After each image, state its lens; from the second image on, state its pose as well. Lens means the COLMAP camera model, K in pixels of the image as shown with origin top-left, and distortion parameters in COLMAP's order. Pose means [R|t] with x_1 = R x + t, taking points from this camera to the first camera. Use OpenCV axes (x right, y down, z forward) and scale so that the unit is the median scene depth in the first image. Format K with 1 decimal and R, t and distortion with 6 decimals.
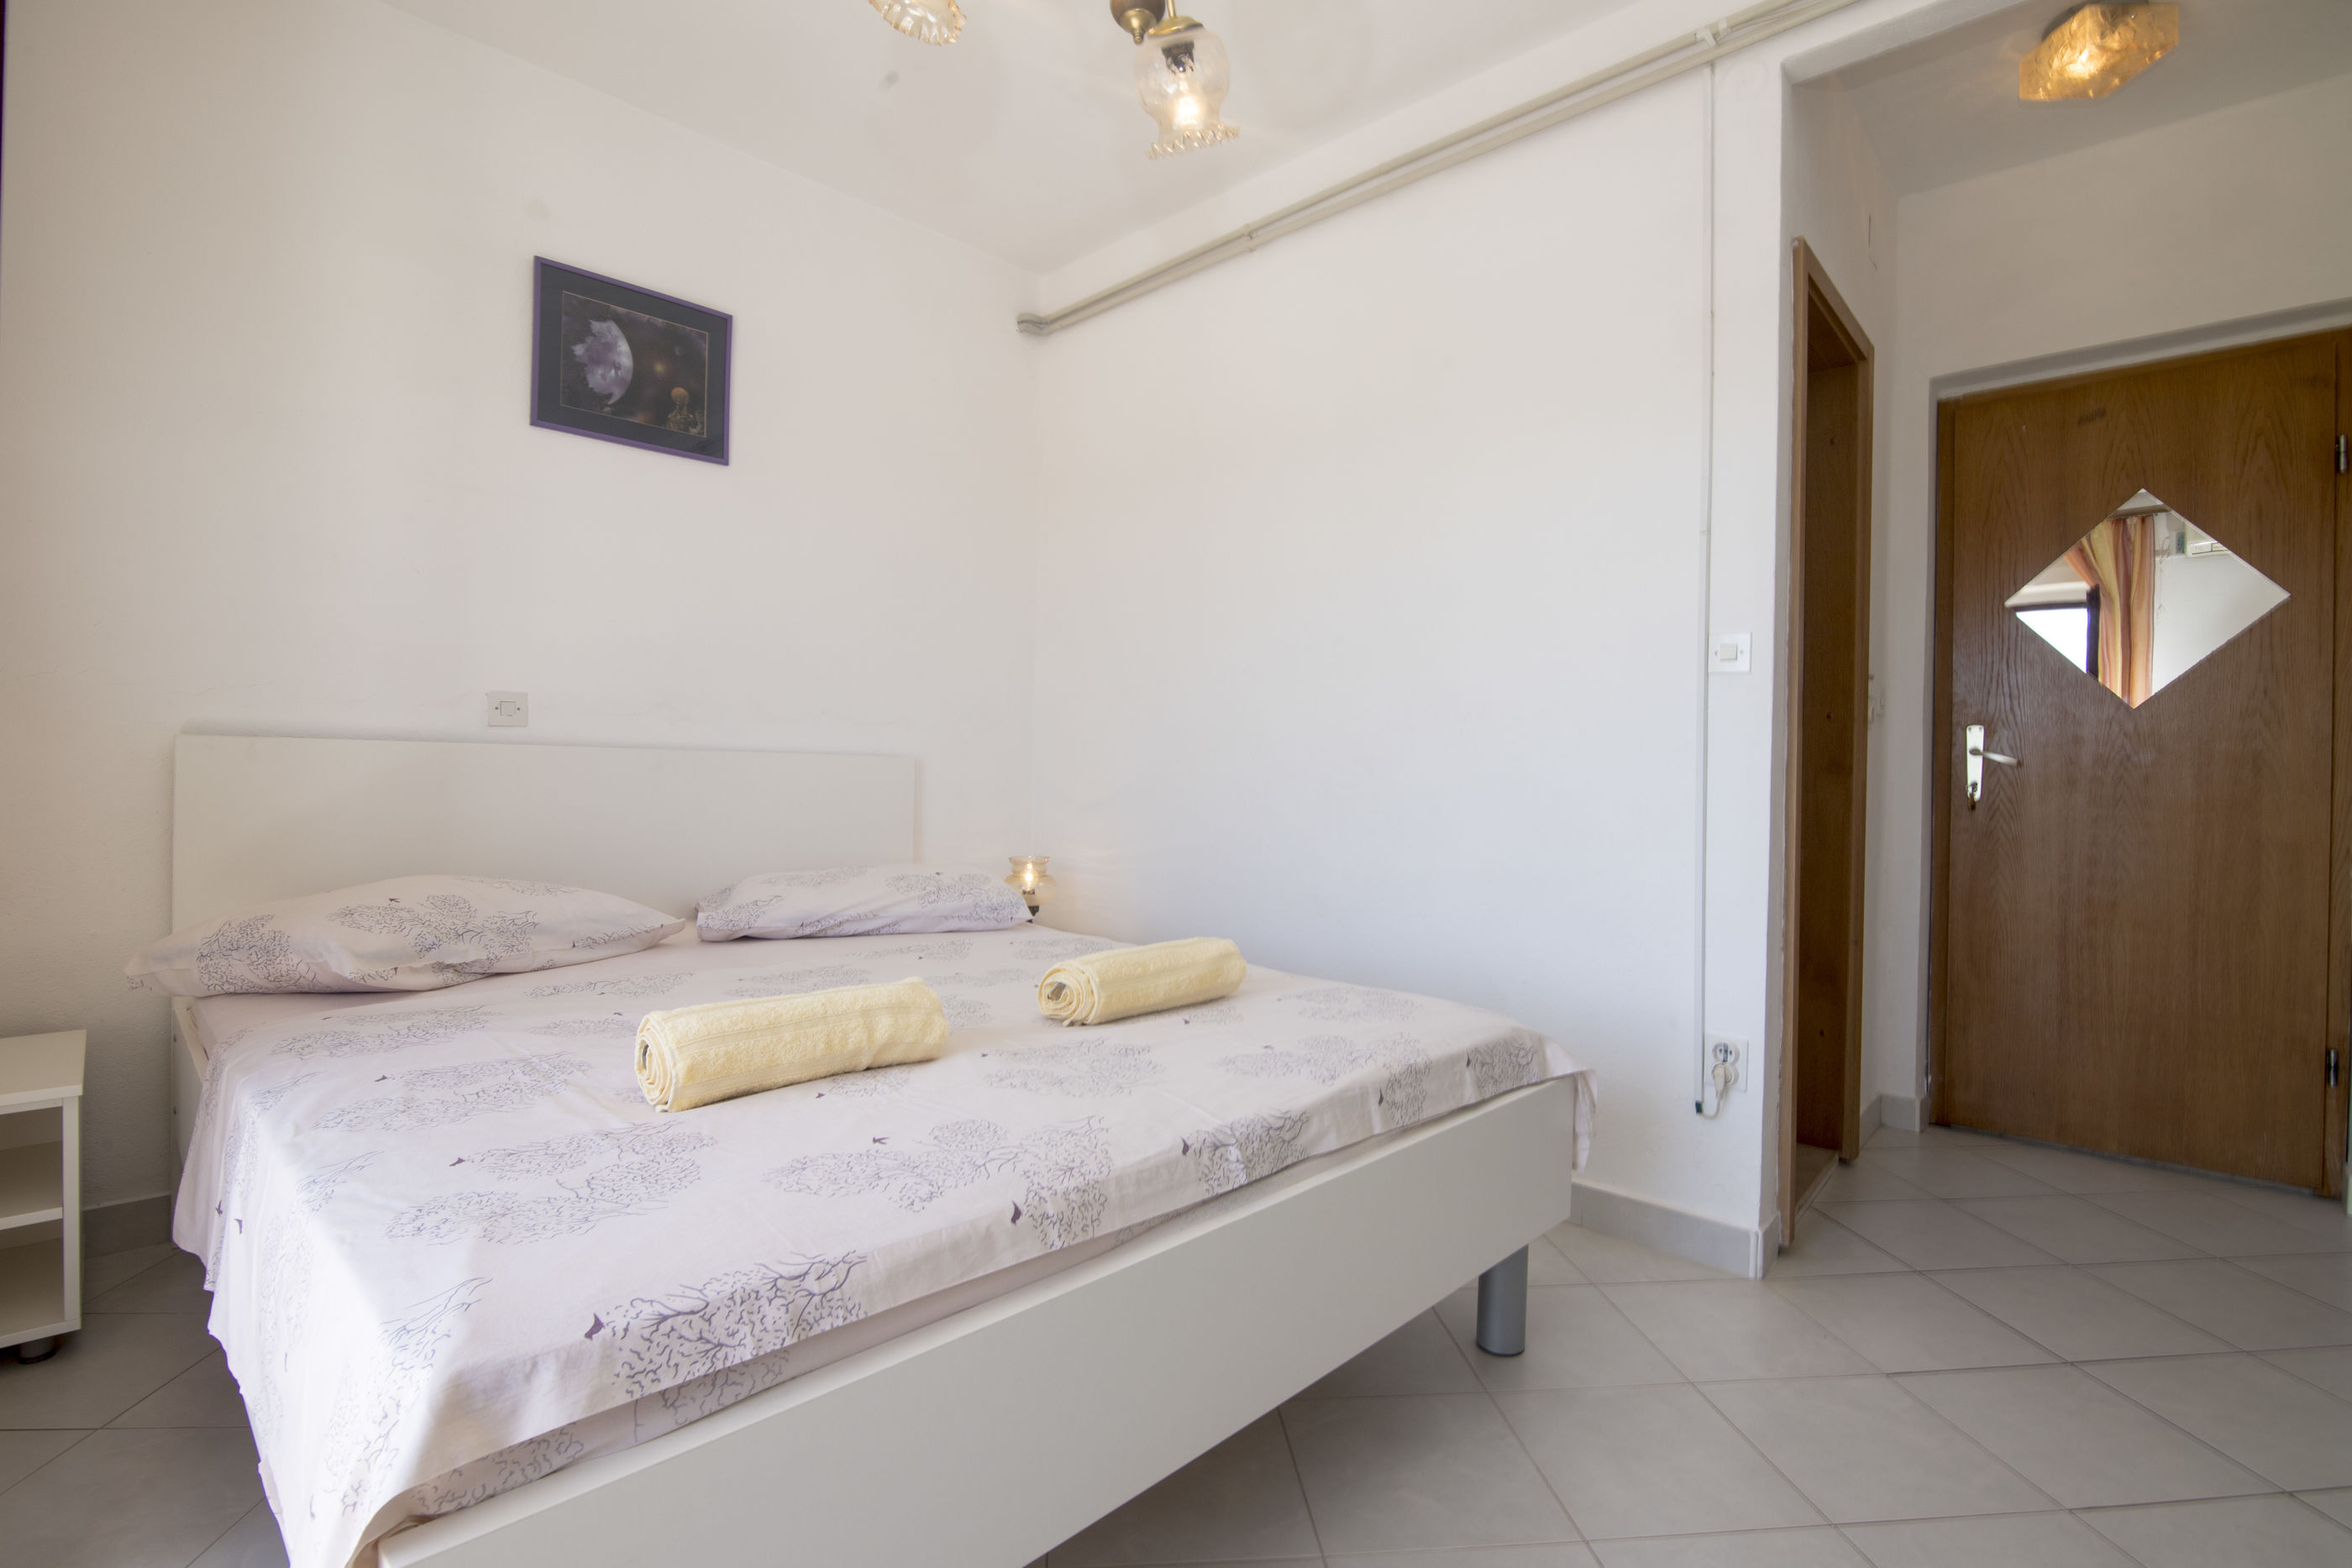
lens RADIAL K [[1077.1, 0, 1179.8], [0, 1077.1, 780.9], [0, 0, 1]] dist [-0.019910, -0.000019]
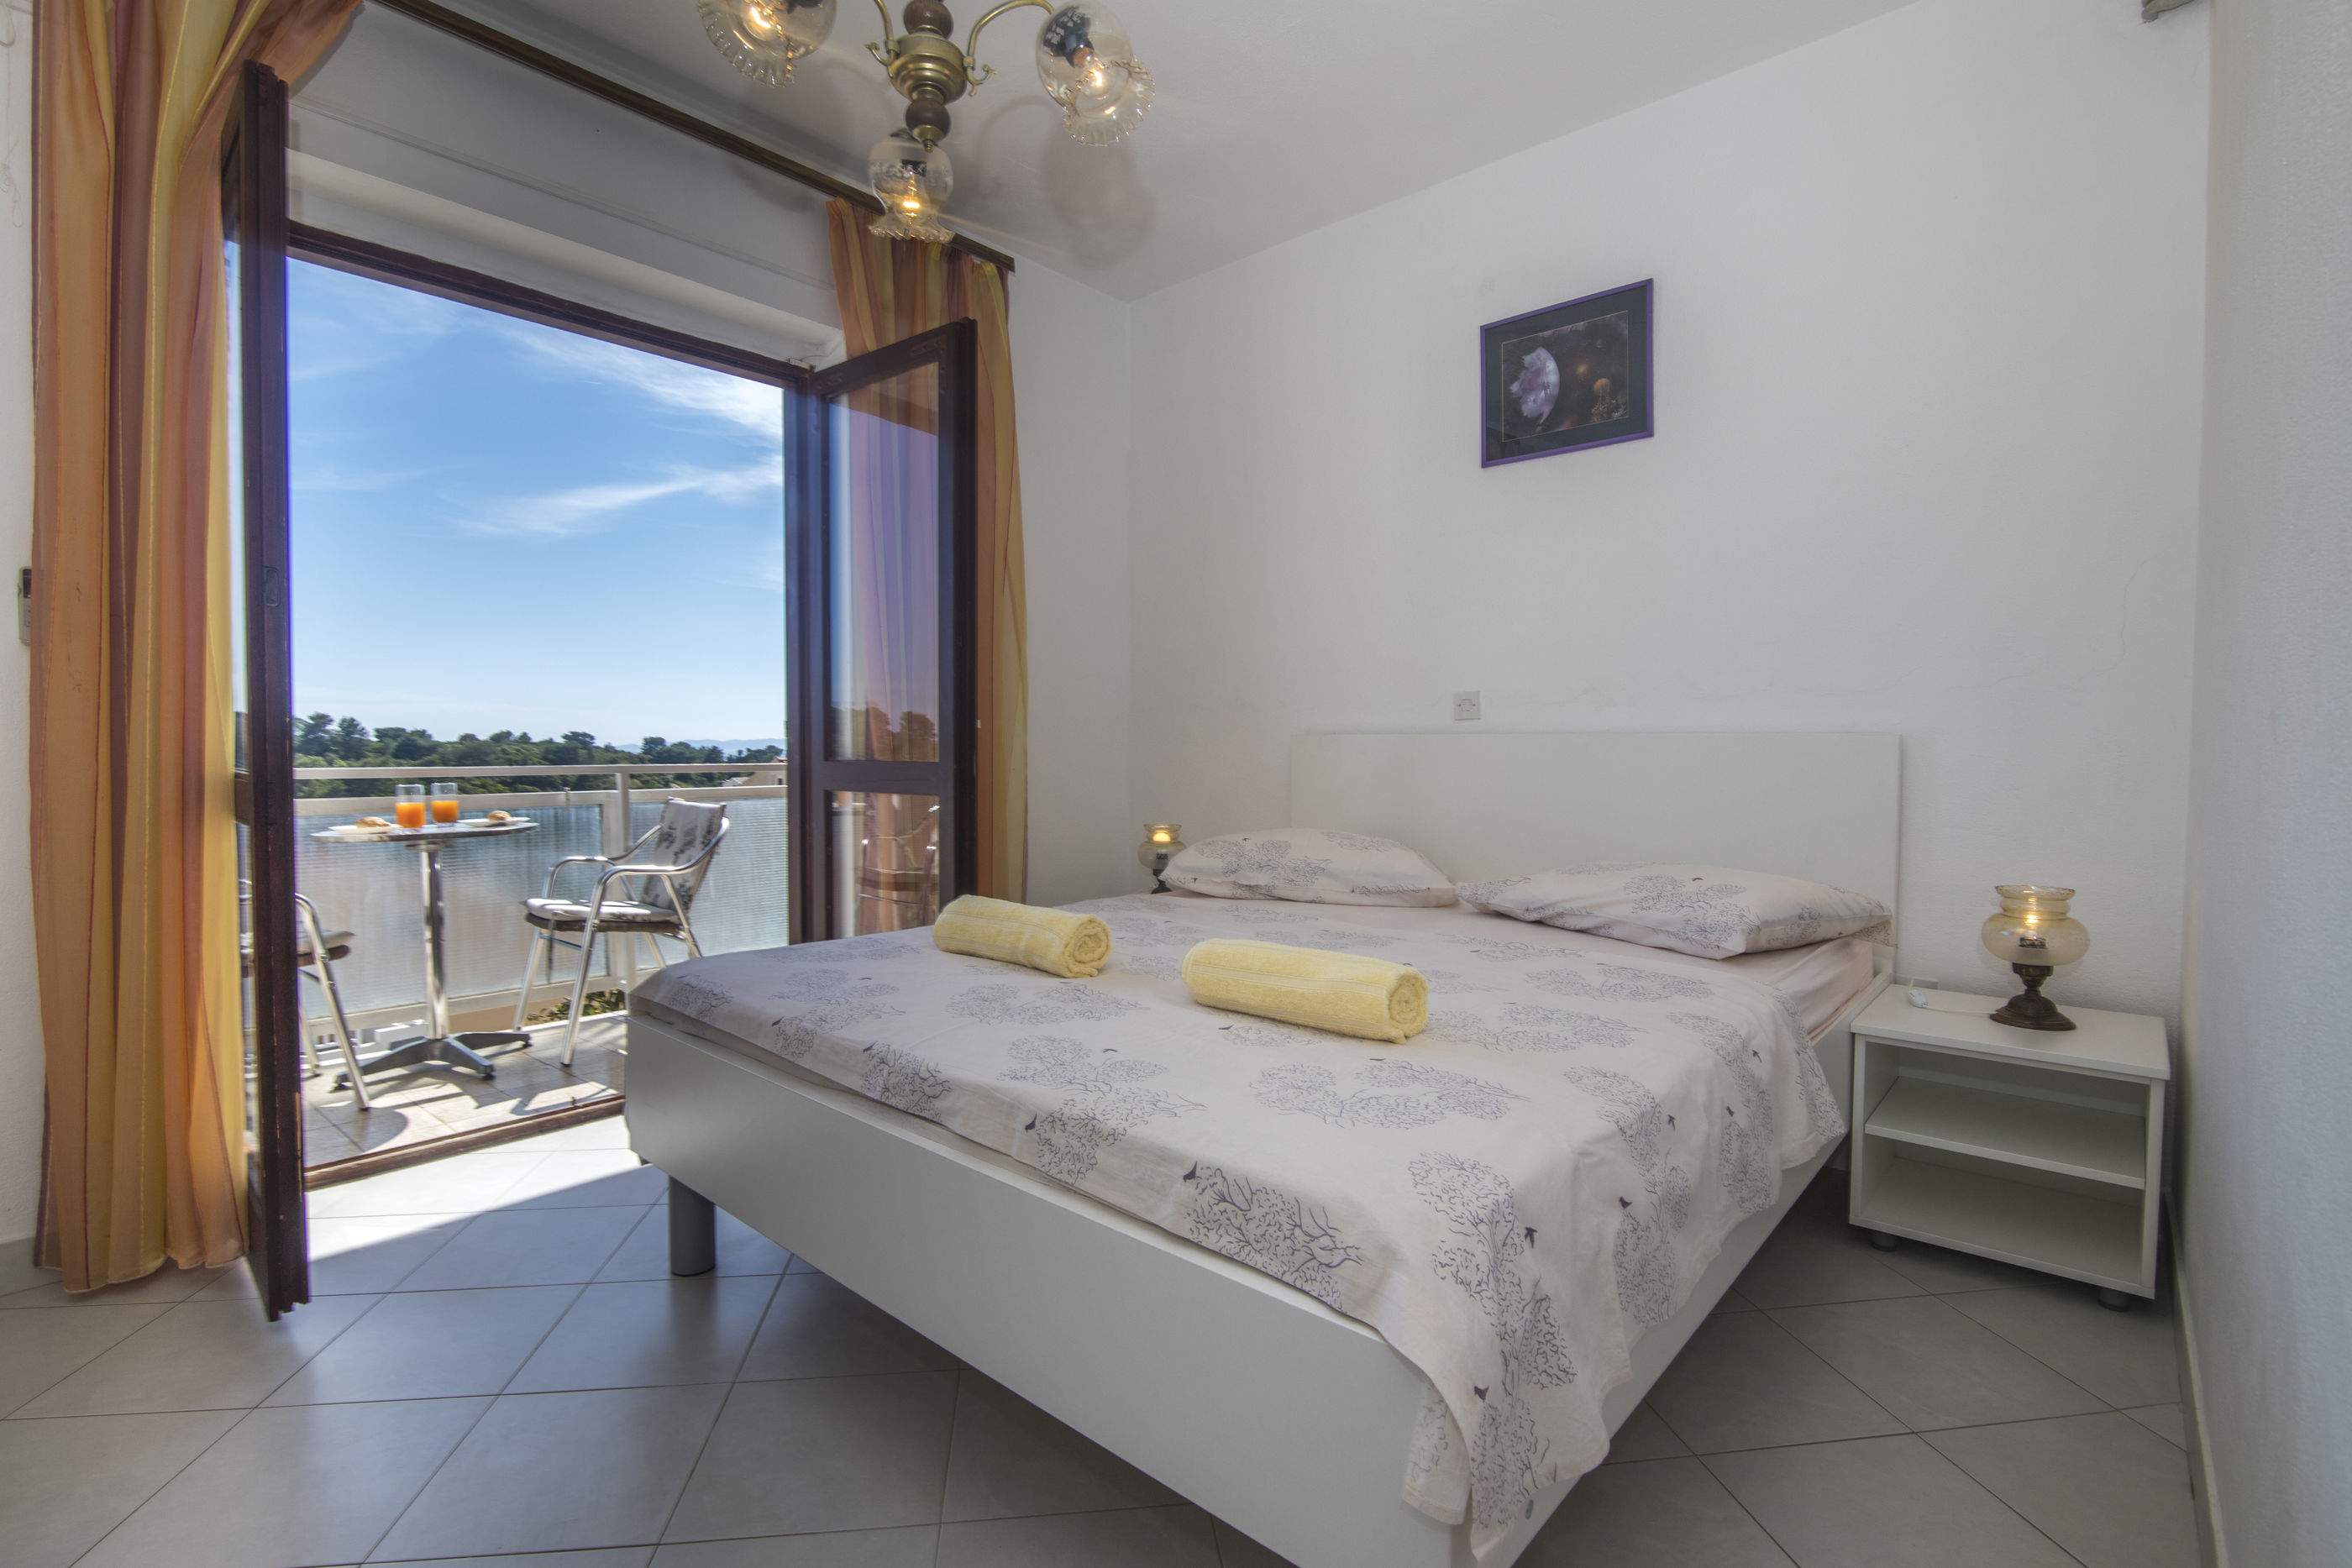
lens RADIAL K [[1077.1, 0, 1179.8], [0, 1077.1, 780.9], [0, 0, 1]] dist [-0.019910, -0.000019]
pose [[0.046528, 0.015610, -0.998795, 0.581297], [-0.008817, 0.999845, 0.015216, 0.003646], [0.998878, 0.008099, 0.046659, 0.597809]]
